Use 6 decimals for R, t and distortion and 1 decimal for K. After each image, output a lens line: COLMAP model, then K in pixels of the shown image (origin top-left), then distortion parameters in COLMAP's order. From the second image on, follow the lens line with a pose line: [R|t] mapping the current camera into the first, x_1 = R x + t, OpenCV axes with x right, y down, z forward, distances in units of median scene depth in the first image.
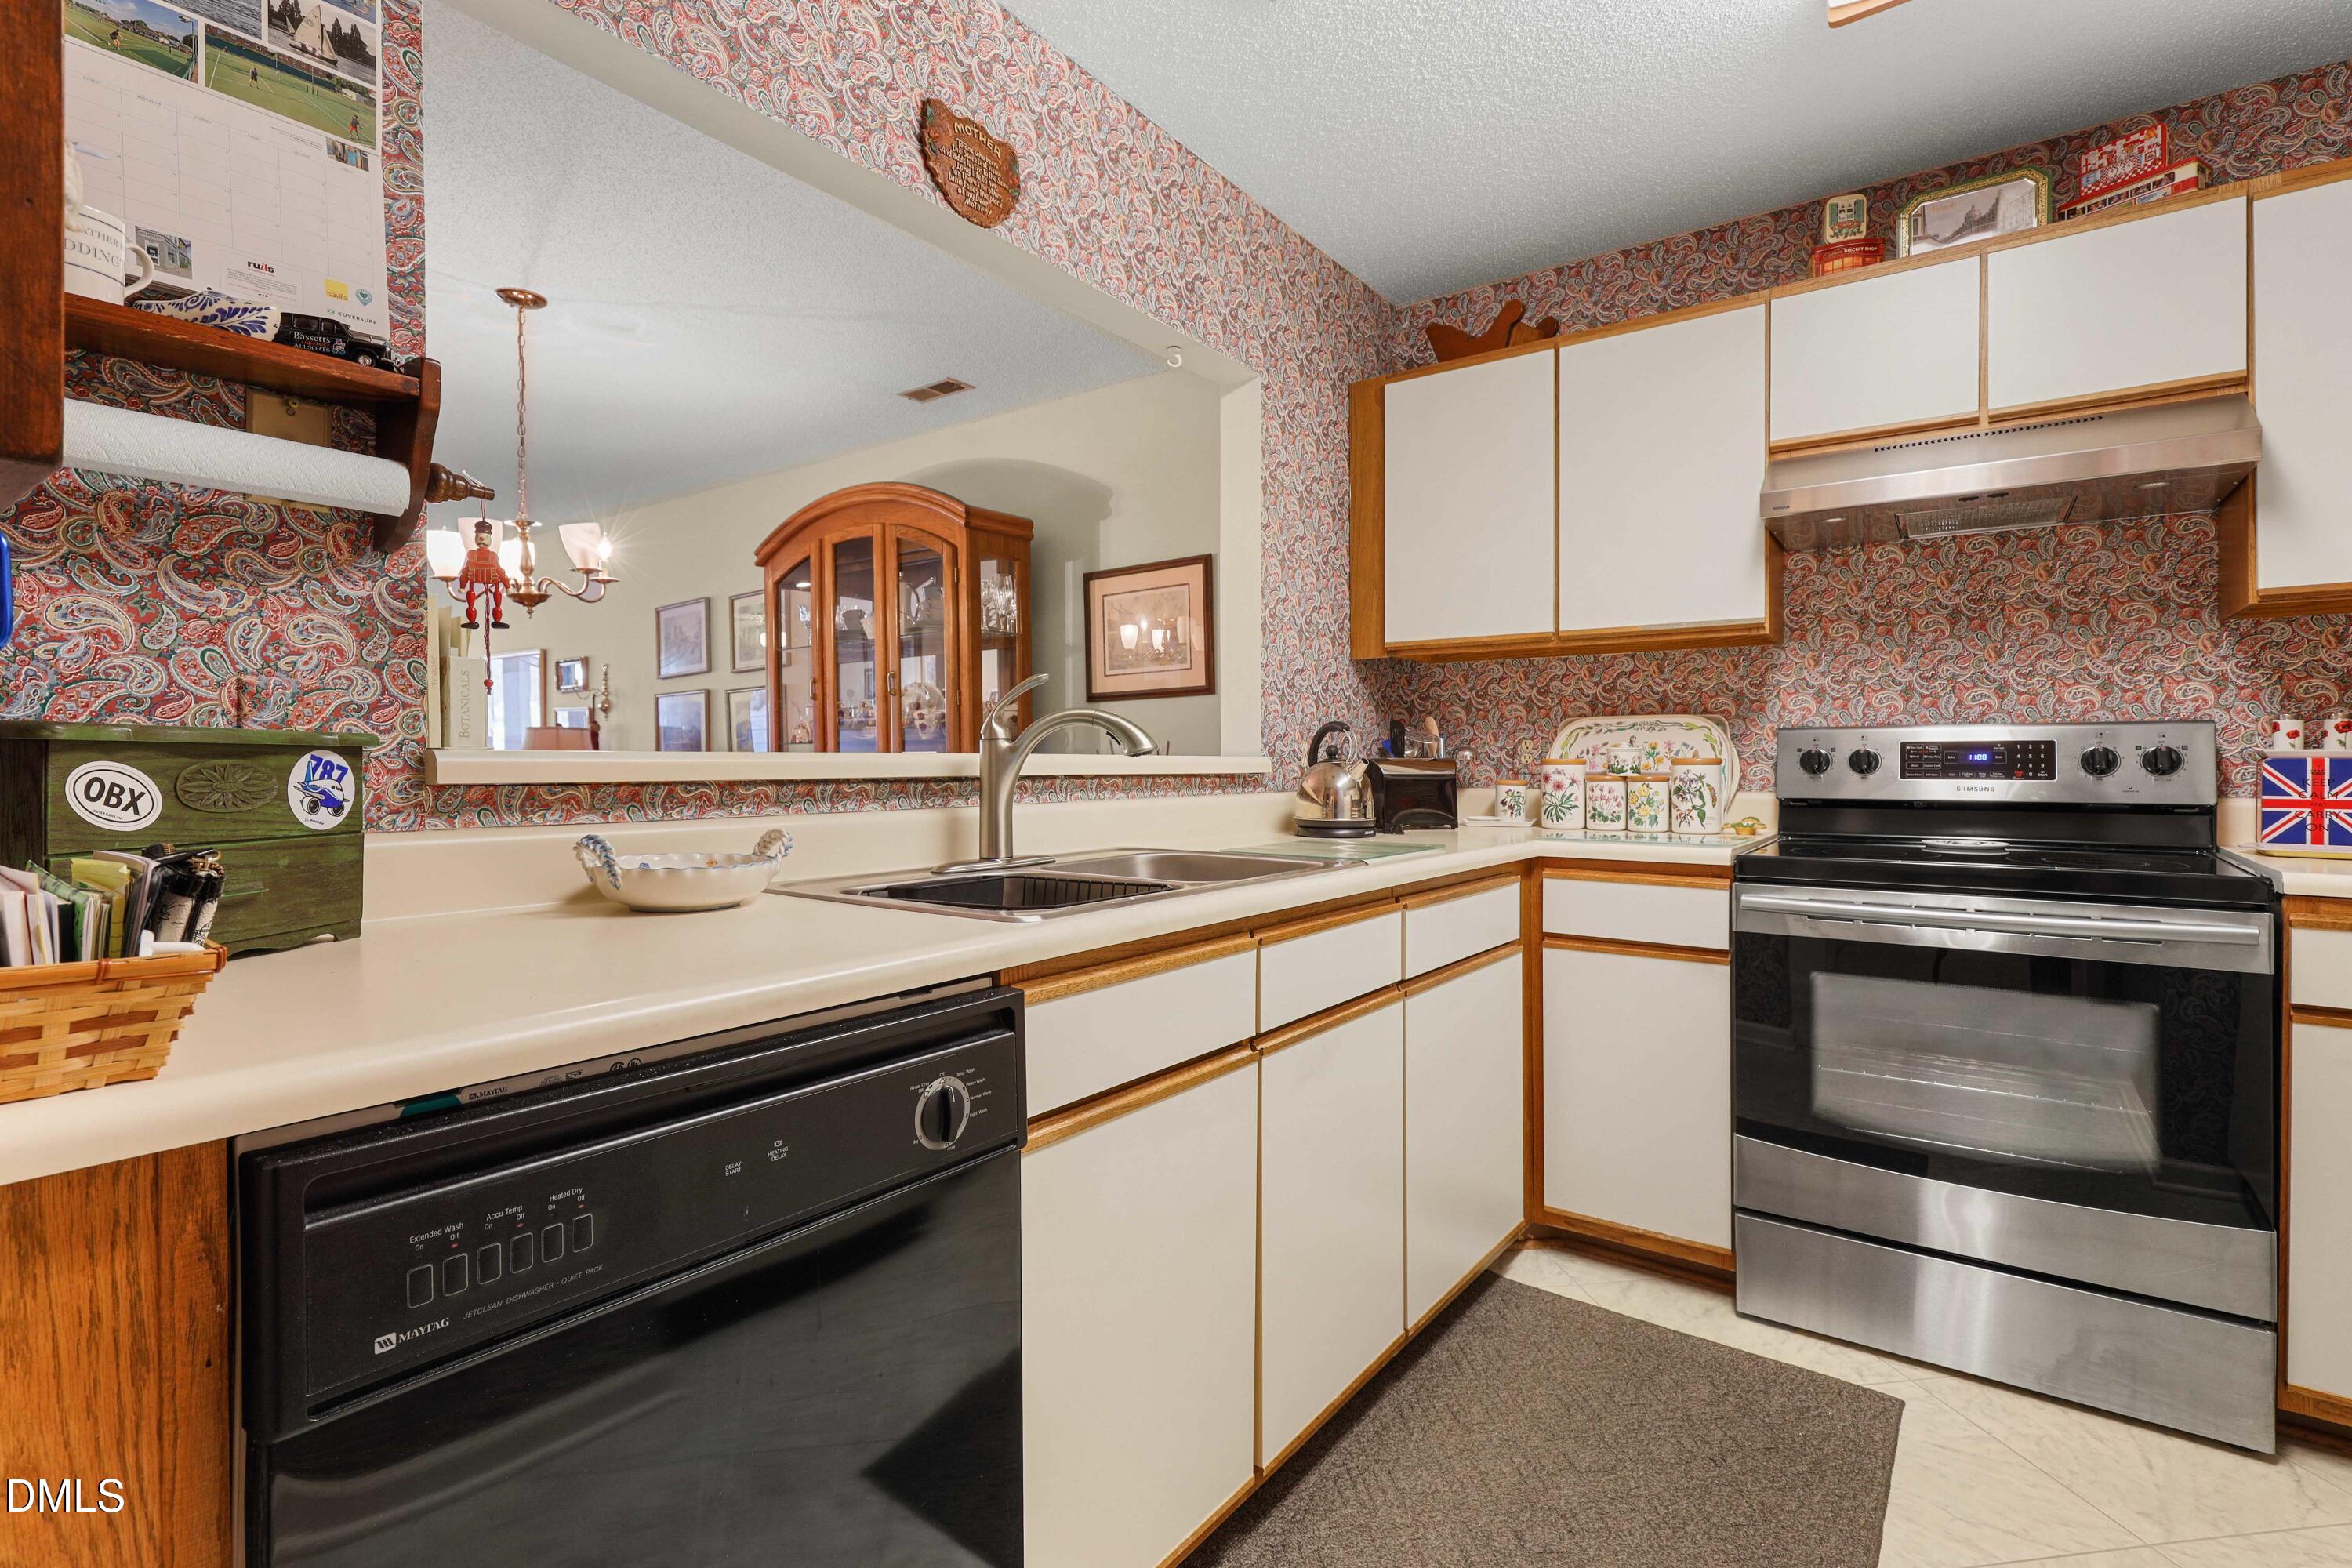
lens RADIAL K [[1075.6, 0, 1170.7], [0, 1075.6, 767.7], [0, 0, 1]] dist [0.001885, 0.000236]
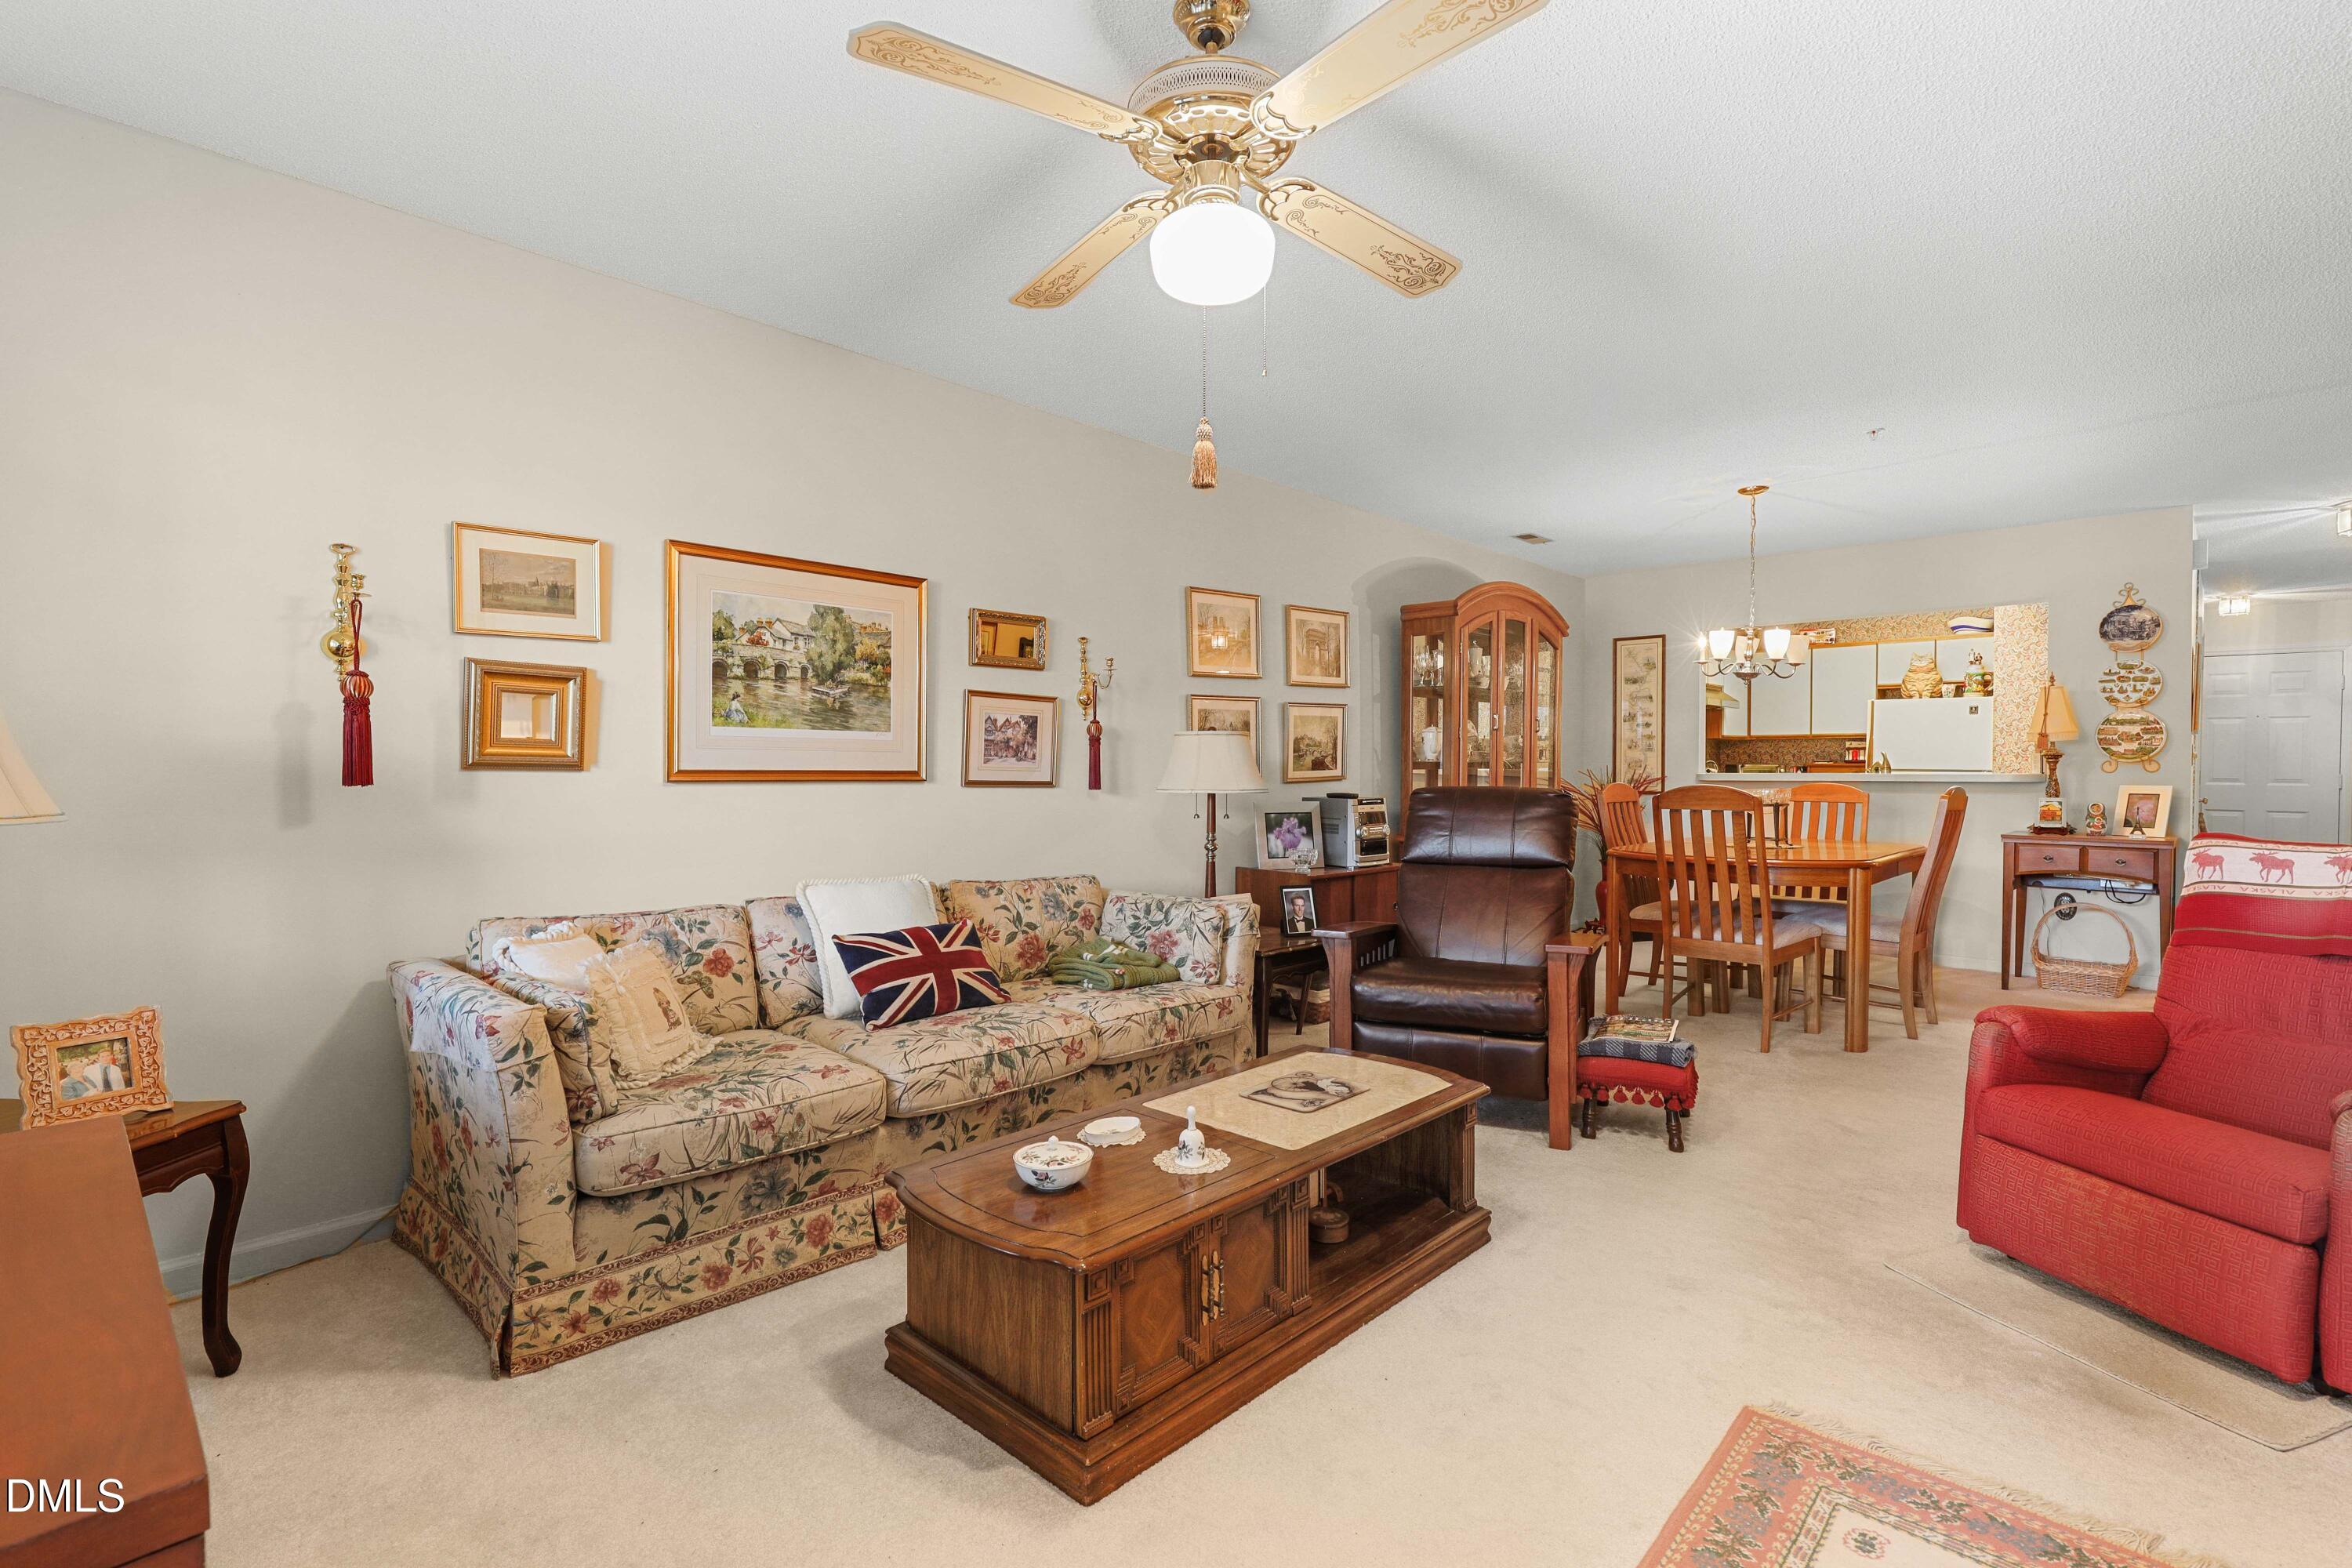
lens RADIAL K [[1075.6, 0, 1178.9], [0, 1075.6, 790.1], [0, 0, 1]] dist [0.001885, 0.000236]
pose [[0.132252, -0.019552, 0.991023, -1.818400], [0.005566, 0.999804, 0.018983, -0.017132], [-0.991201, 0.003005, 0.132335, 1.287234]]
